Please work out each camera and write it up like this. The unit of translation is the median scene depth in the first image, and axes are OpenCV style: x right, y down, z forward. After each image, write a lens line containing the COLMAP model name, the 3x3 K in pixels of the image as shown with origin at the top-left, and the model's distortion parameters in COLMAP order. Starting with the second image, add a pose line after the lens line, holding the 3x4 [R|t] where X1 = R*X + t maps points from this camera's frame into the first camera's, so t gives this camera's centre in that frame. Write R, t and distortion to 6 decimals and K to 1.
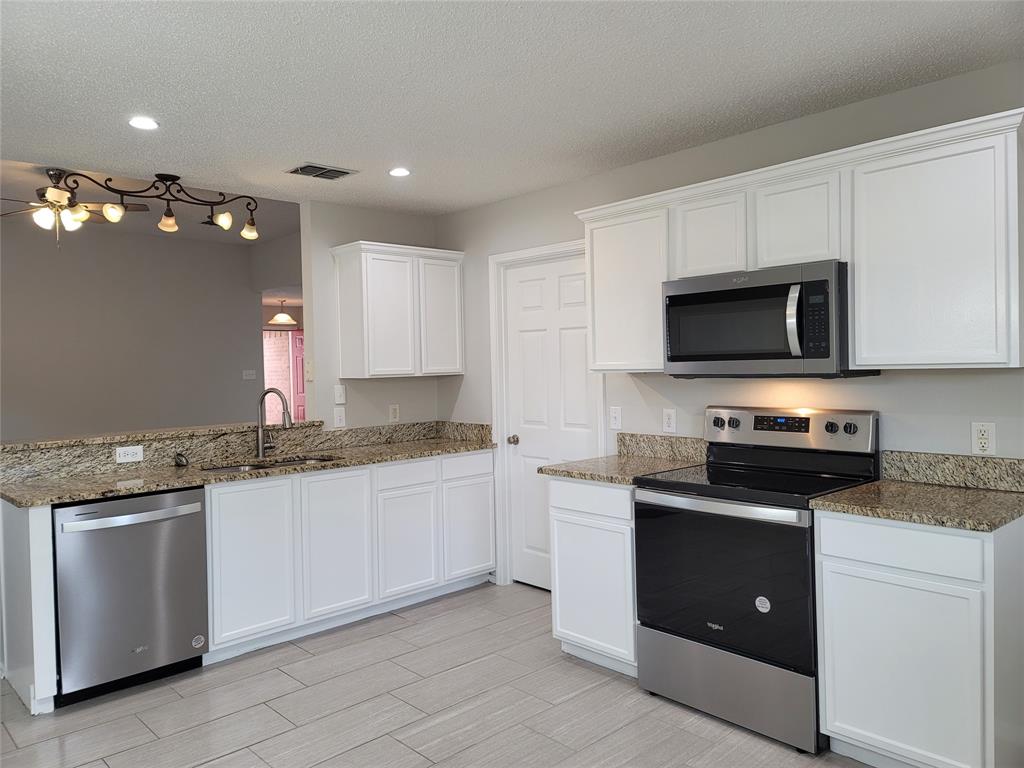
lens RADIAL K [[748.4, 0, 512.0], [0, 748.4, 384.0], [0, 0, 1]] dist [0.054306, -0.004682]
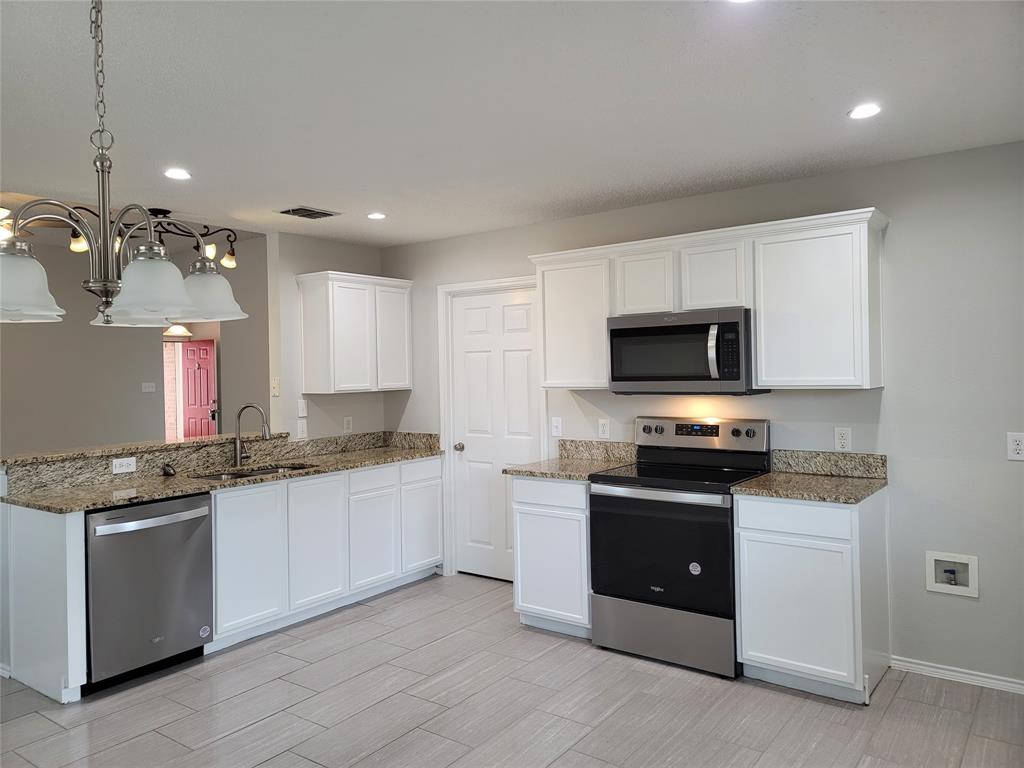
lens RADIAL K [[740.6, 0, 513.3], [0, 740.6, 380.6], [0, 0, 1]] dist [0.054110, -0.001509]
pose [[0.983062, 0.001277, 0.183267, -0.165103], [0.001902, 0.999851, -0.017171, -0.009516], [-0.183261, 0.017228, 0.982913, -0.167948]]
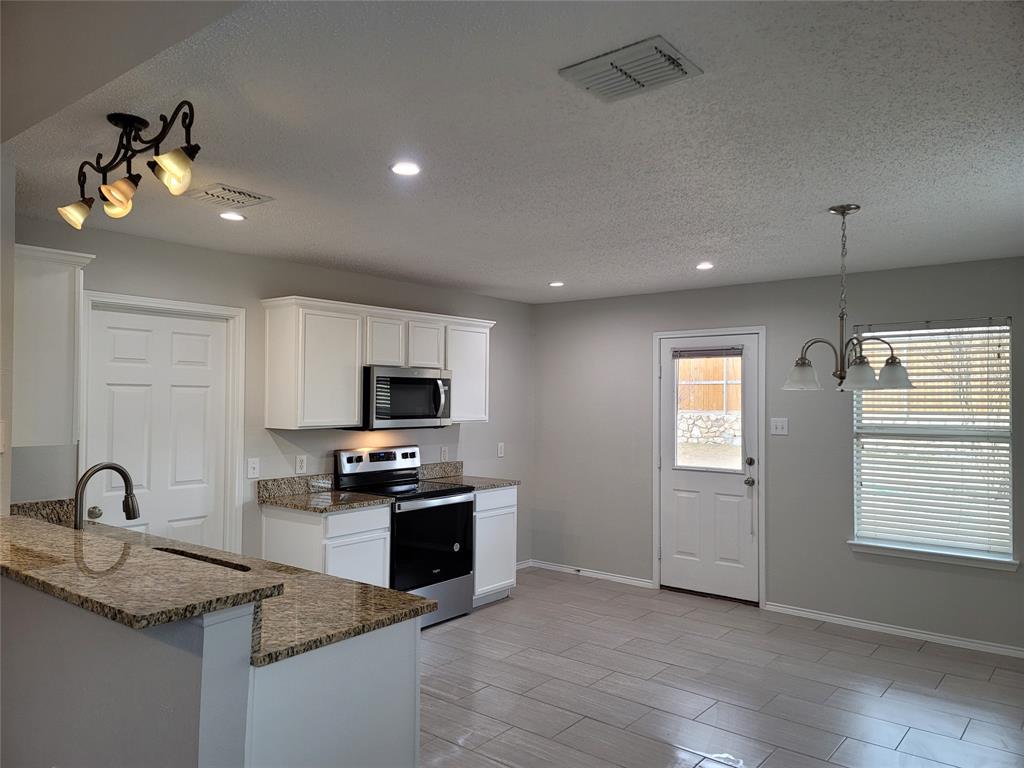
lens RADIAL K [[740.6, 0, 513.3], [0, 740.6, 380.6], [0, 0, 1]] dist [0.054110, -0.001509]
pose [[-0.145038, 0.045668, 0.988372, -1.207573], [0.023798, 0.998806, -0.042658, -0.035317], [-0.989140, 0.017334, -0.145951, 0.868175]]
